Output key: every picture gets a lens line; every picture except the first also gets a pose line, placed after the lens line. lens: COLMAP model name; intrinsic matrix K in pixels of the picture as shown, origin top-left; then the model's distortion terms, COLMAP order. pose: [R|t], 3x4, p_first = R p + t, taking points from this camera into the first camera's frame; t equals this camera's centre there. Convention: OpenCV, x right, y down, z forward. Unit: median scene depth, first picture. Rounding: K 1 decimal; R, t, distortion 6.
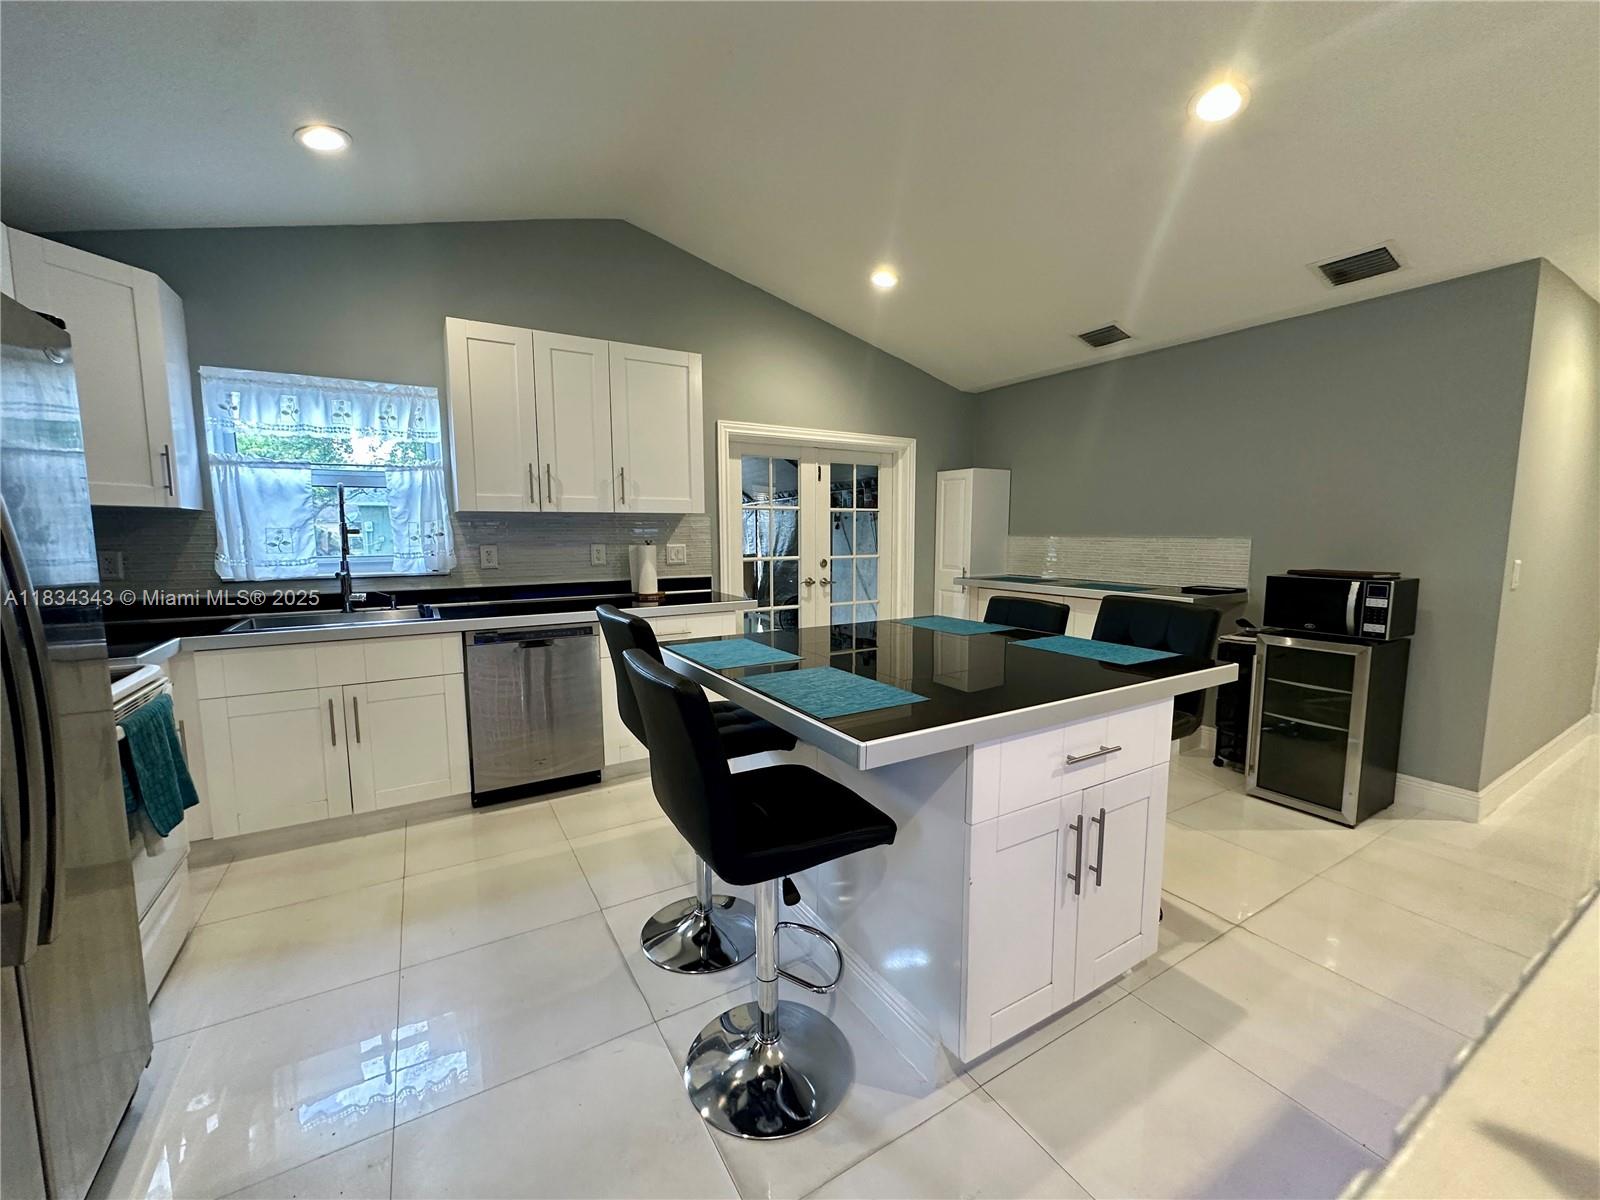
lens RADIAL K [[641.6, 0, 800.0], [0, 641.6, 600.0], [0, 0, 1]] dist [0.000044, 0.000079]
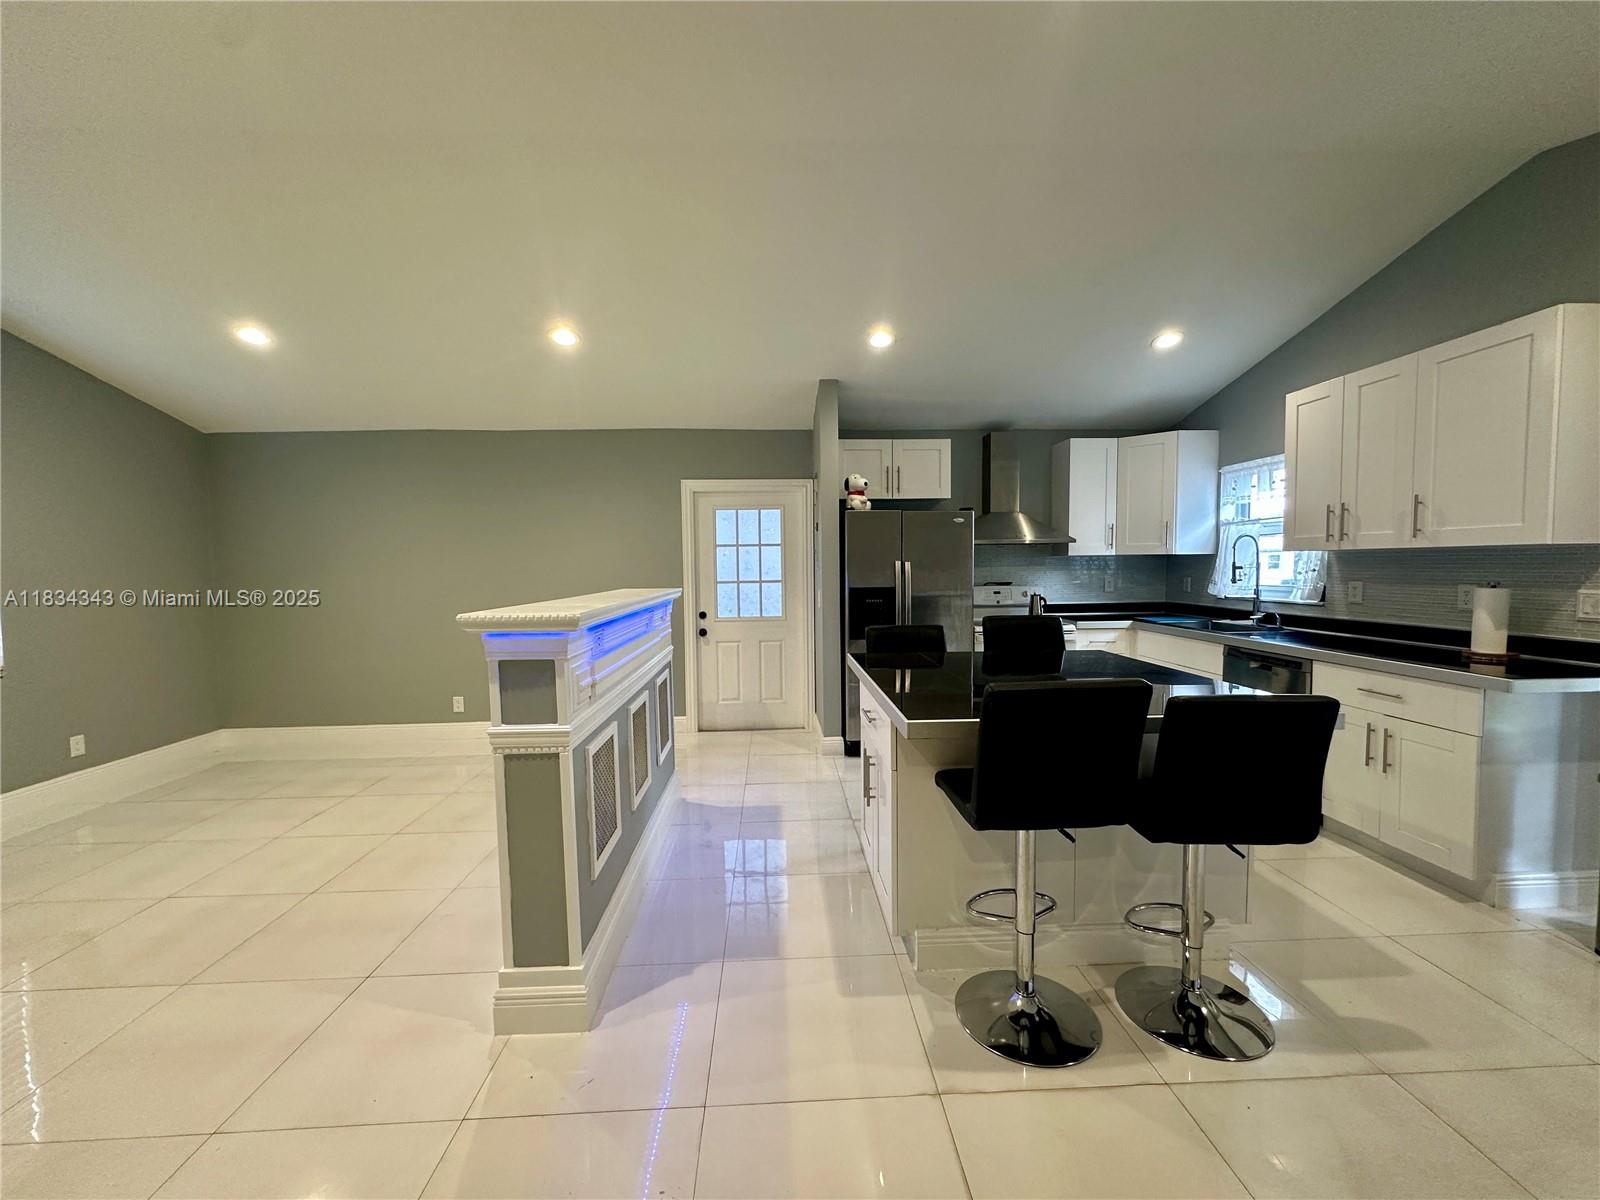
lens RADIAL K [[639.1, 0, 800.0], [0, 639.1, 600.0], [0, 0, 1]] dist [-0.002069, 0.000205]
pose [[-0.475937, 0.056986, -0.877631, 0.961524], [-0.083246, 0.990499, 0.109458, -0.104058], [0.875531, 0.125154, -0.466671, 0.778972]]
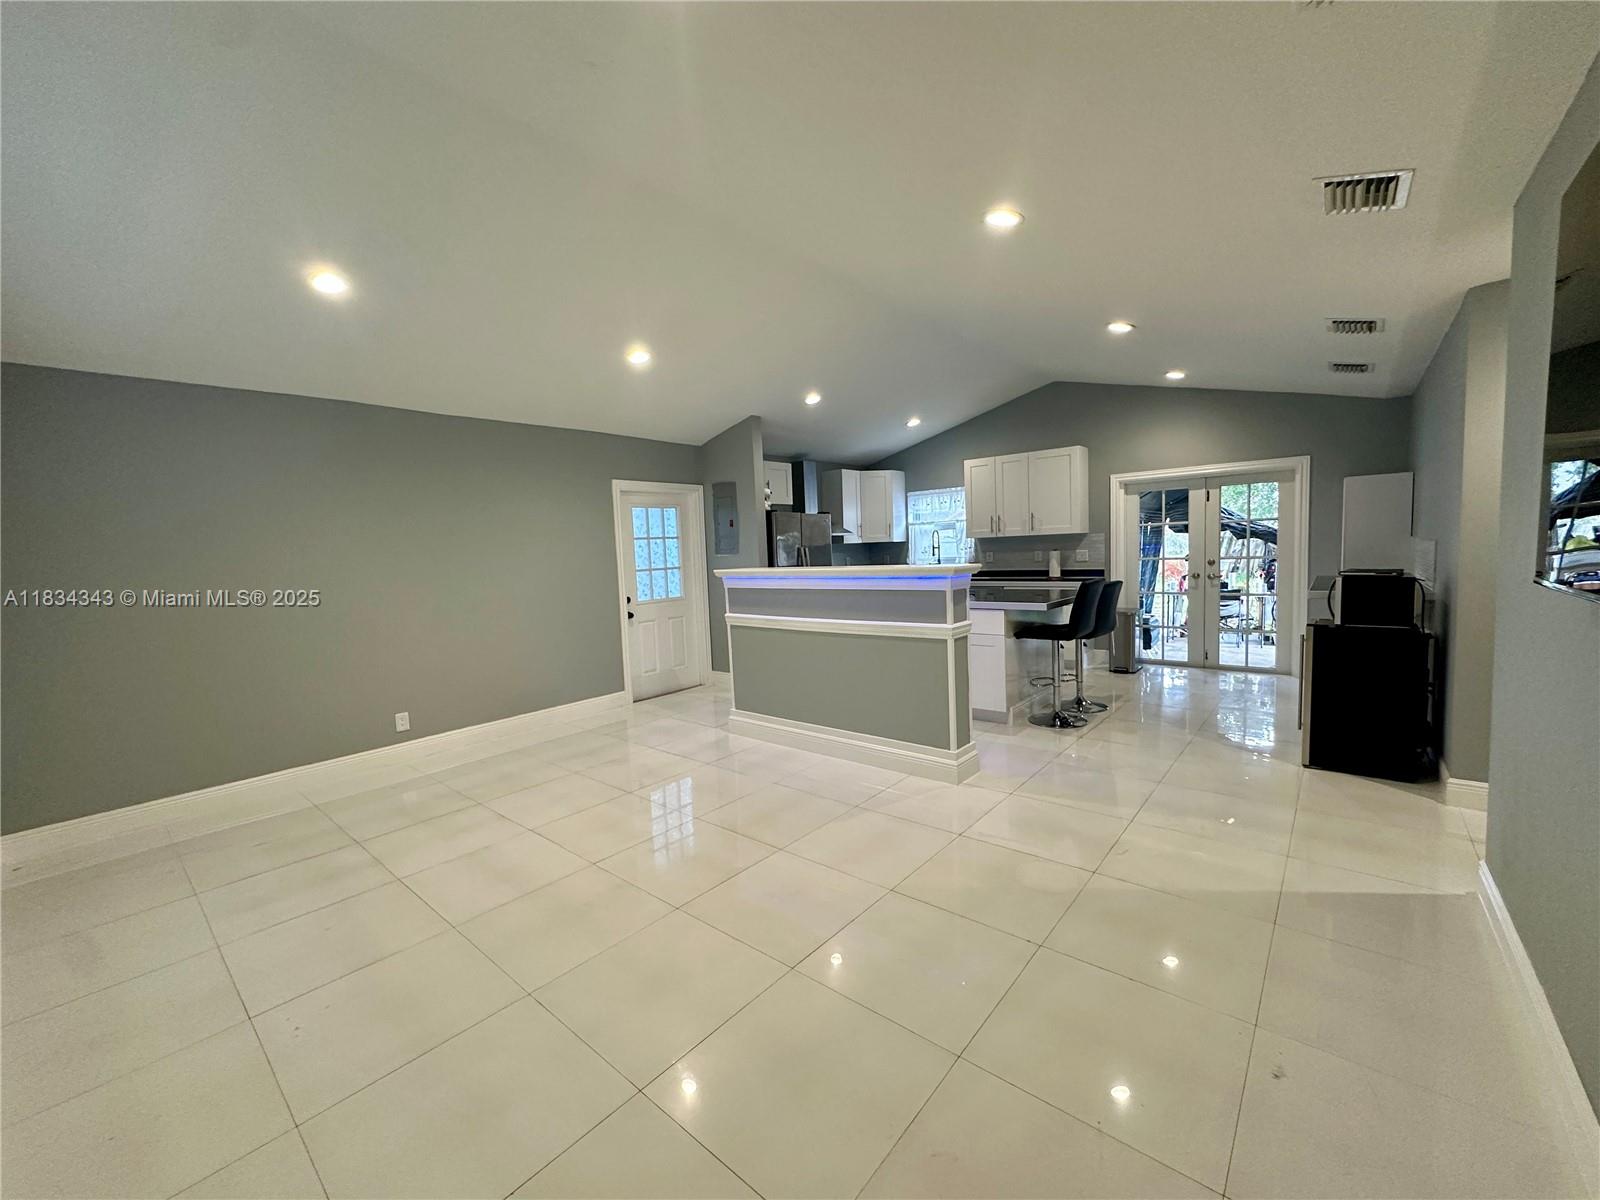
lens RADIAL K [[641.1, 0, 800.1], [0, 641.1, 601.4], [0, 0, 1]] dist [-0.000928, -0.000003]
pose [[0.318016, 0.067031, -0.945713, 1.584510], [-0.063424, 0.996767, 0.049322, 0.019336], [0.945962, 0.044295, 0.321239, -0.364586]]
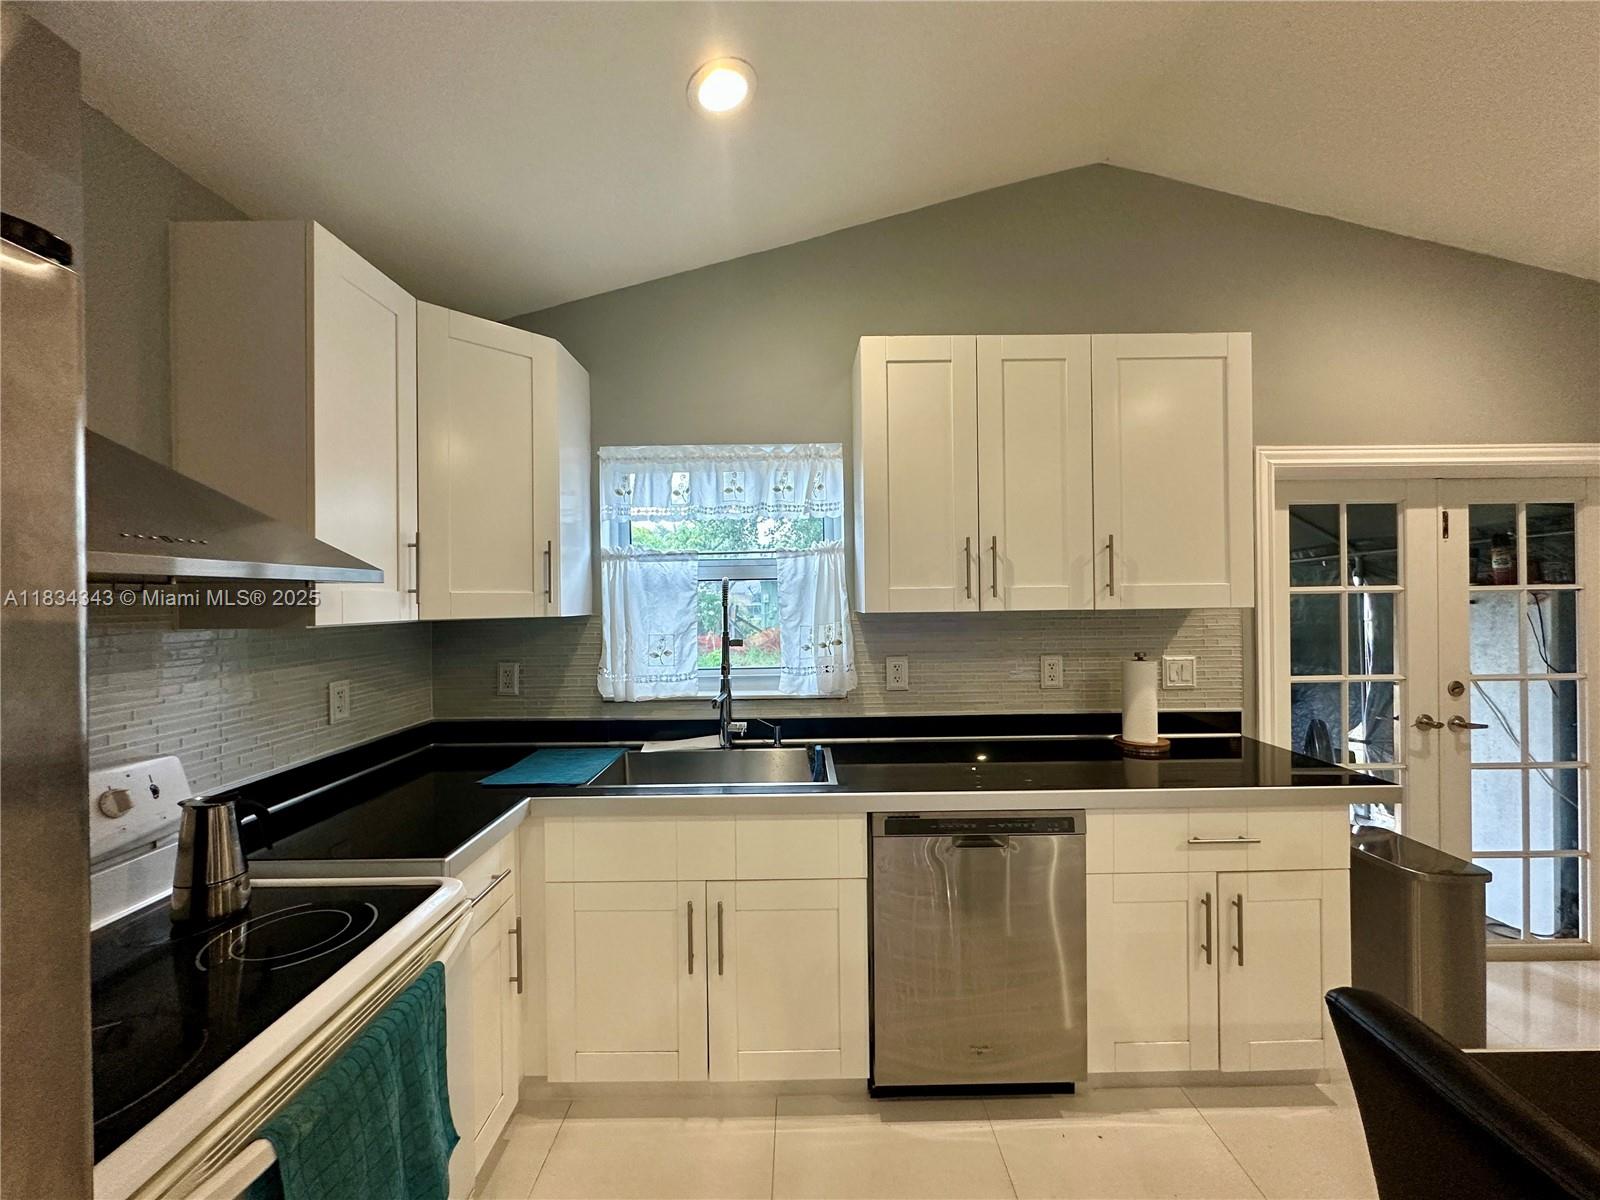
lens RADIAL K [[639.1, 0, 800.0], [0, 639.1, 600.0], [0, 0, 1]] dist [-0.002069, 0.000205]
pose [[0.859067, -0.007285, -0.511811, -0.247581], [-0.045548, 0.994844, -0.090613, -0.088288], [0.509832, 0.101154, 0.854306, 0.390510]]
